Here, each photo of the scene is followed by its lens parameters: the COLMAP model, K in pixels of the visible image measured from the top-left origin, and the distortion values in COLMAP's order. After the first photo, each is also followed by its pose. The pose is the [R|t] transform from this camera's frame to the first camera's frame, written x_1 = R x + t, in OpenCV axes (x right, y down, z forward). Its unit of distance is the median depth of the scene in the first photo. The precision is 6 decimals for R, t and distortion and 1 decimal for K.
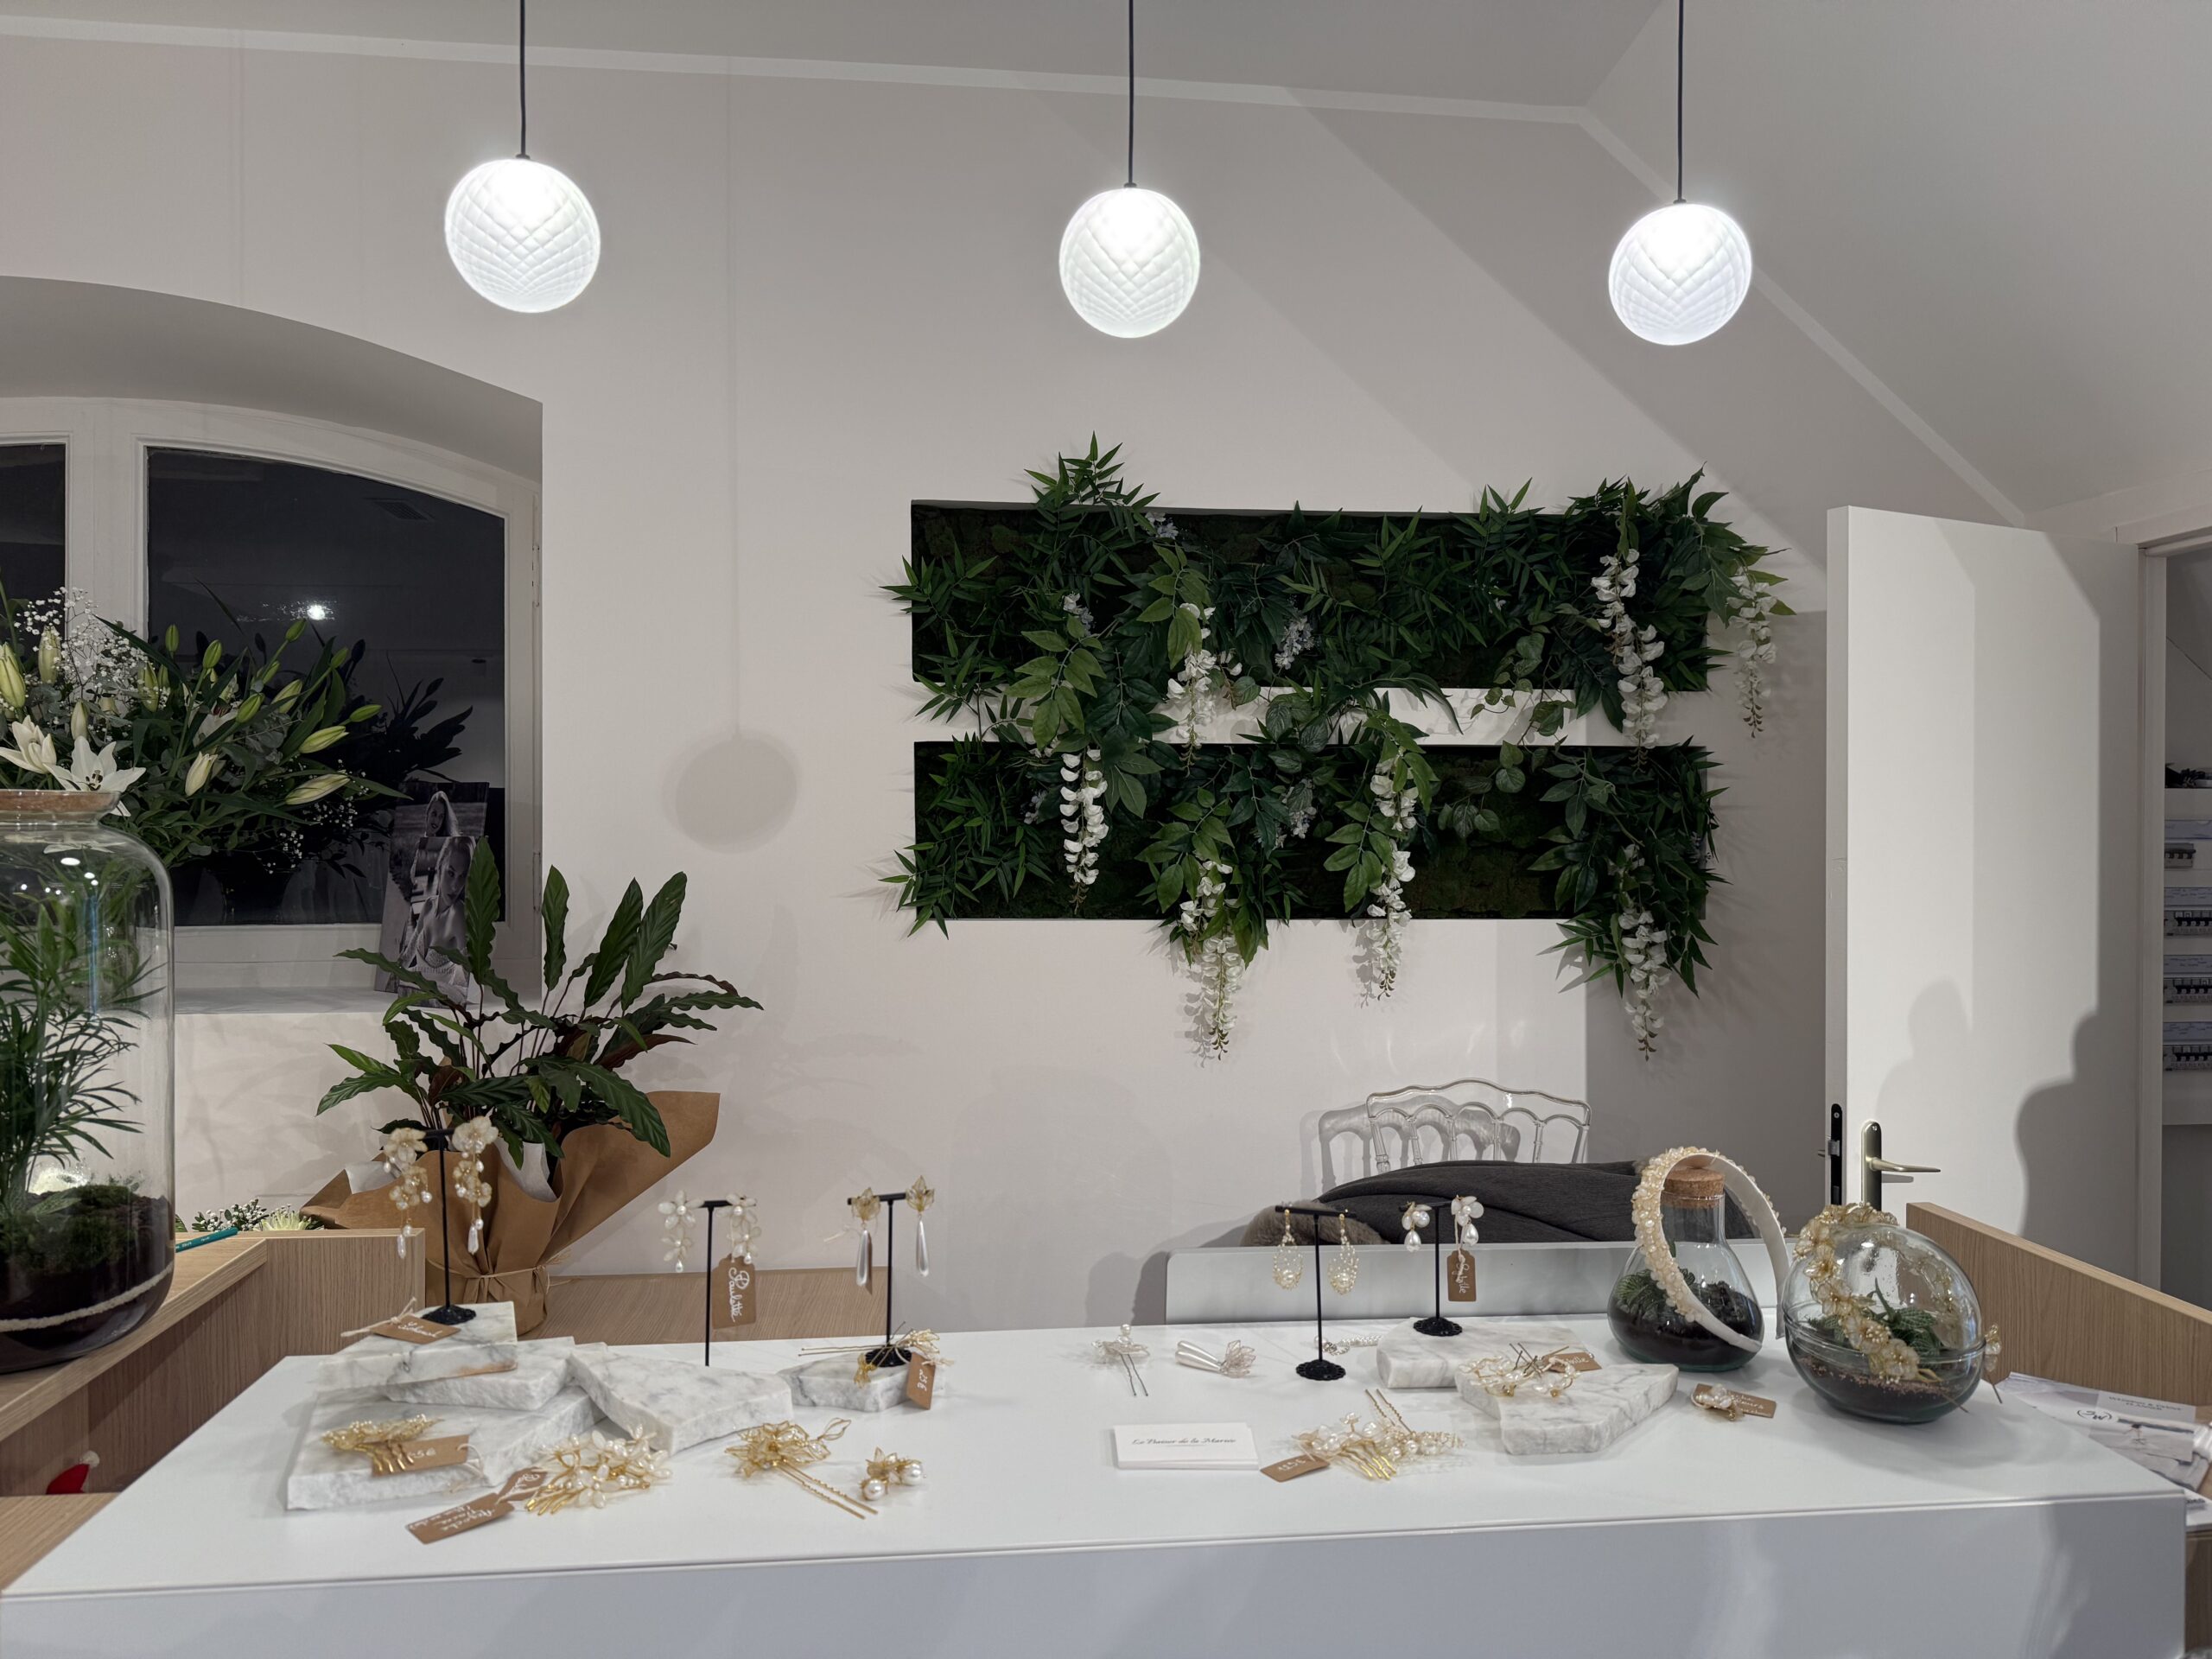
lens RADIAL K [[1529.1, 0, 1116.0], [0, 1529.1, 846.8], [0, 0, 1]] dist [0.129320, -0.214198]
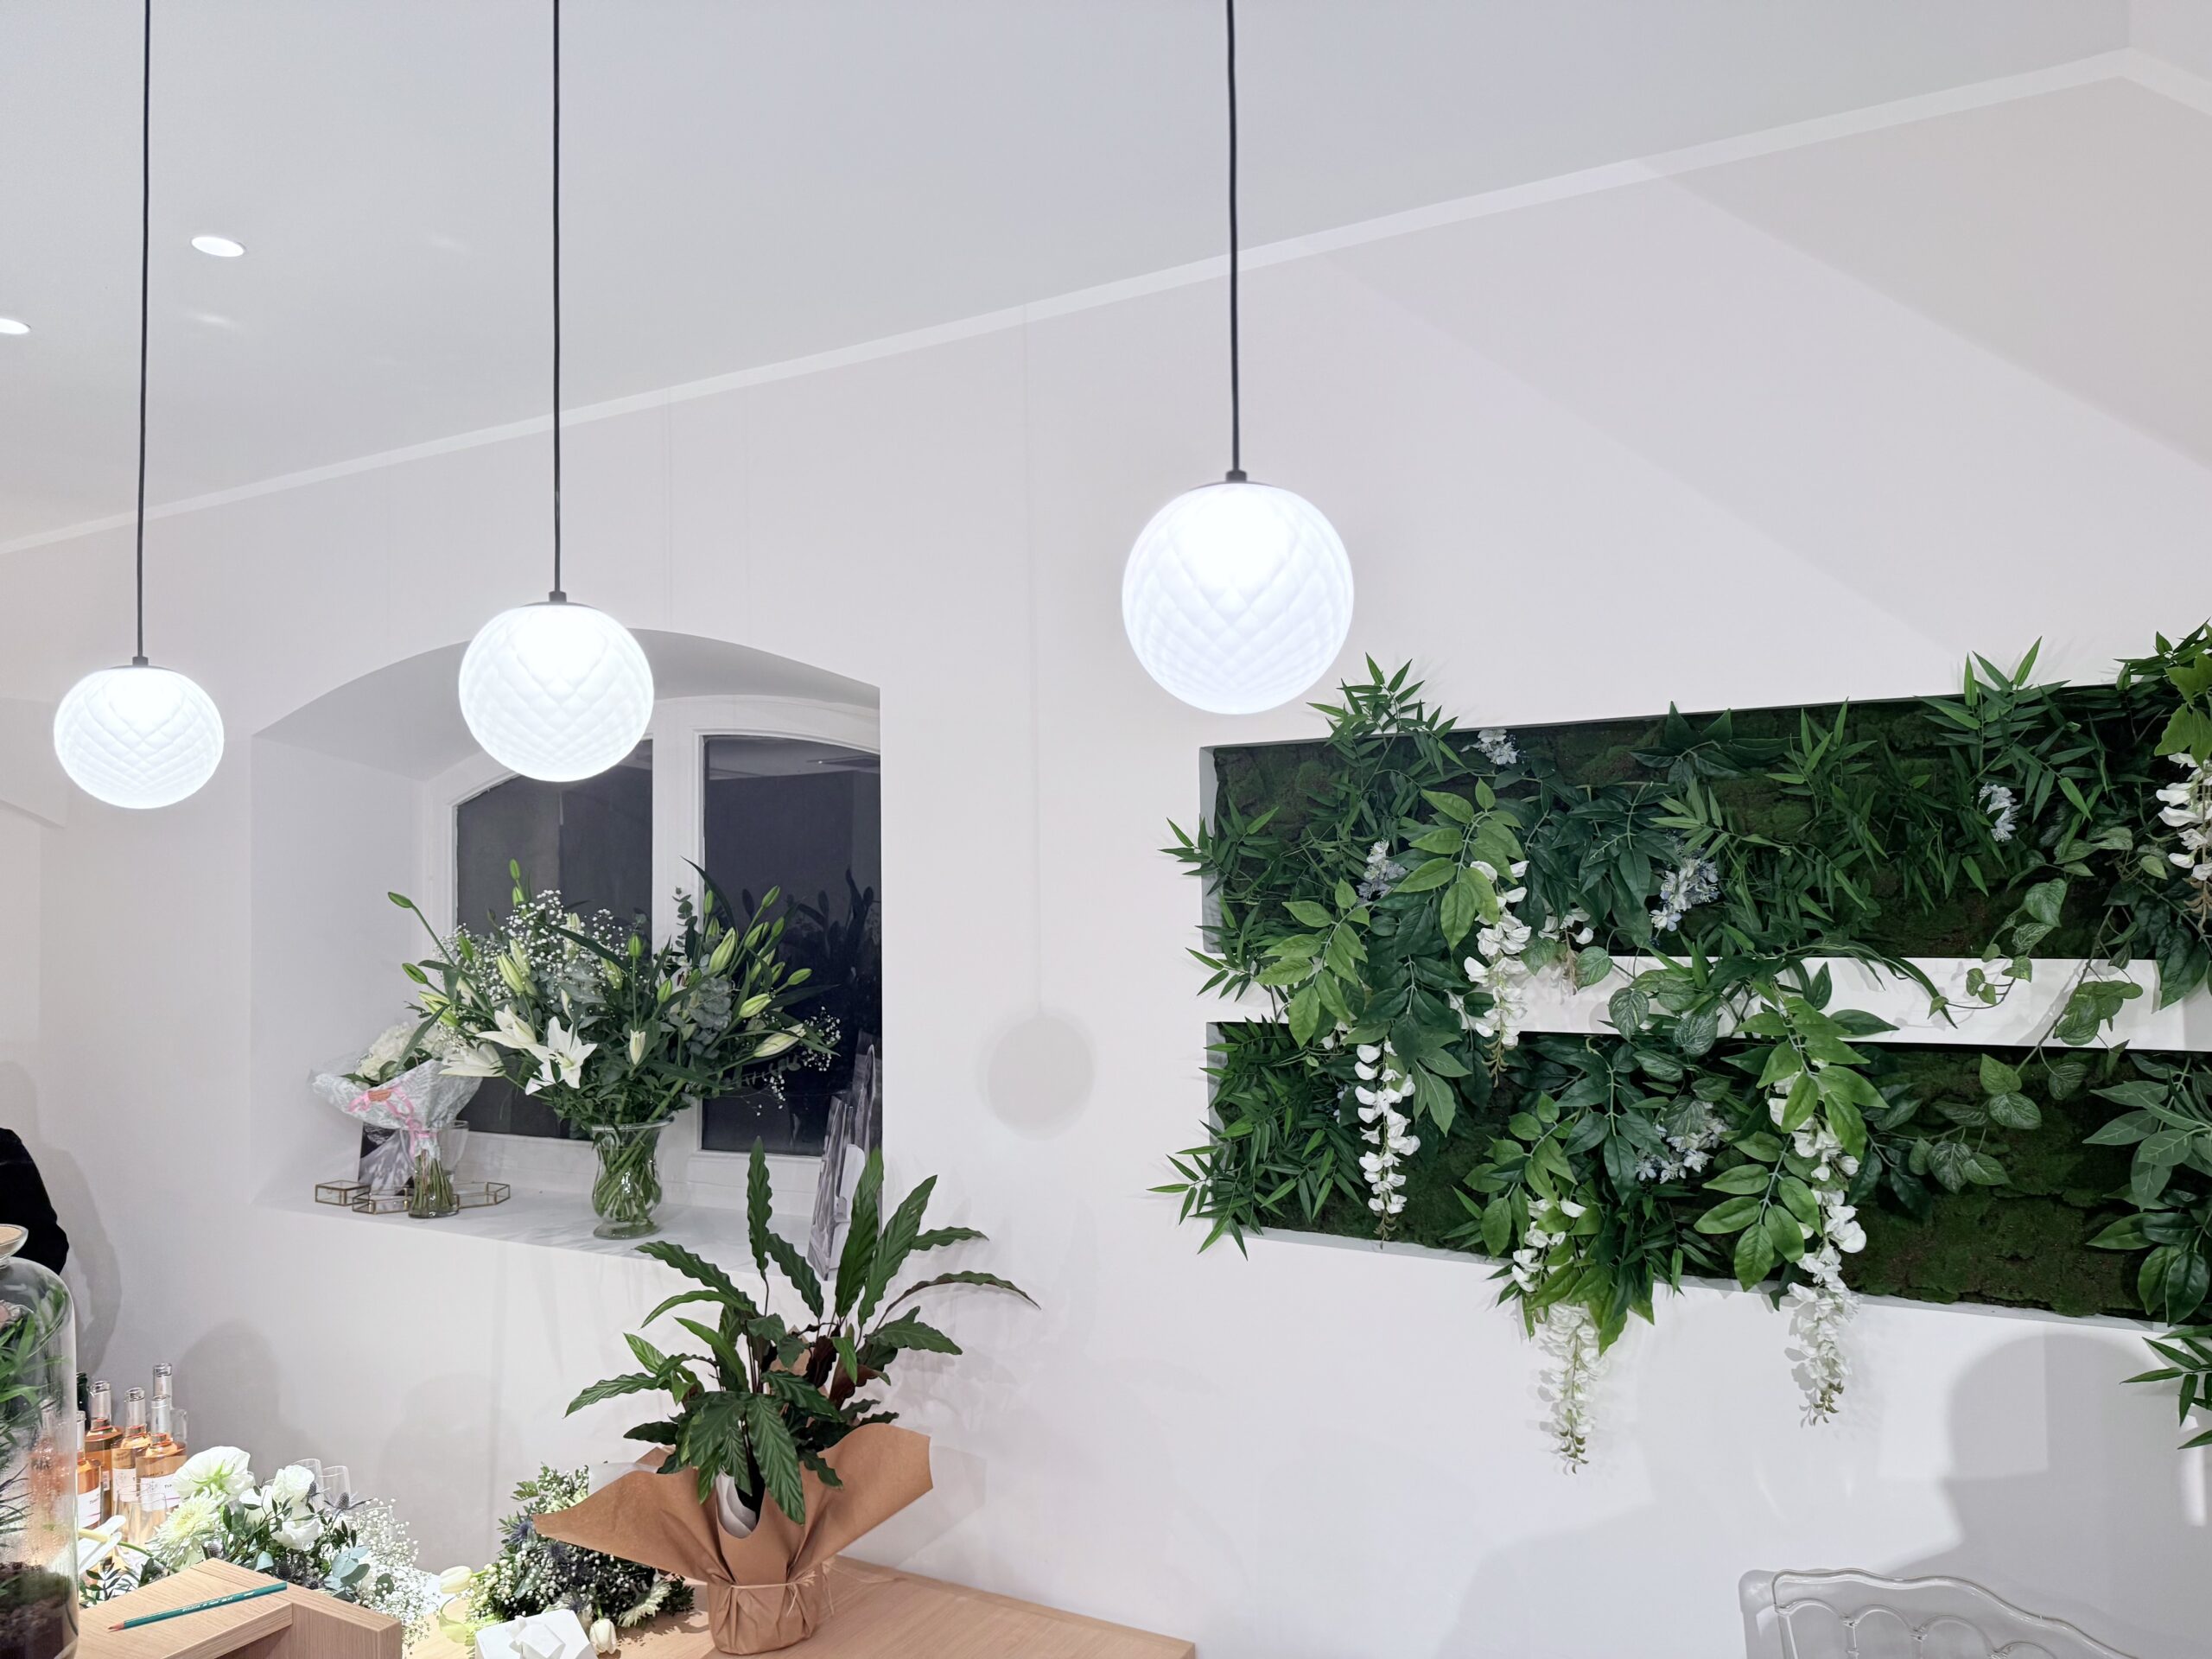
lens RADIAL K [[1529.1, 0, 1116.0], [0, 1529.1, 846.8], [0, 0, 1]] dist [0.129320, -0.214198]
pose [[0.815816, -0.036236, -0.577175, 0.327777], [0.008505, 0.998679, -0.050677, -0.123284], [0.578248, 0.036434, 0.815047, 0.260019]]
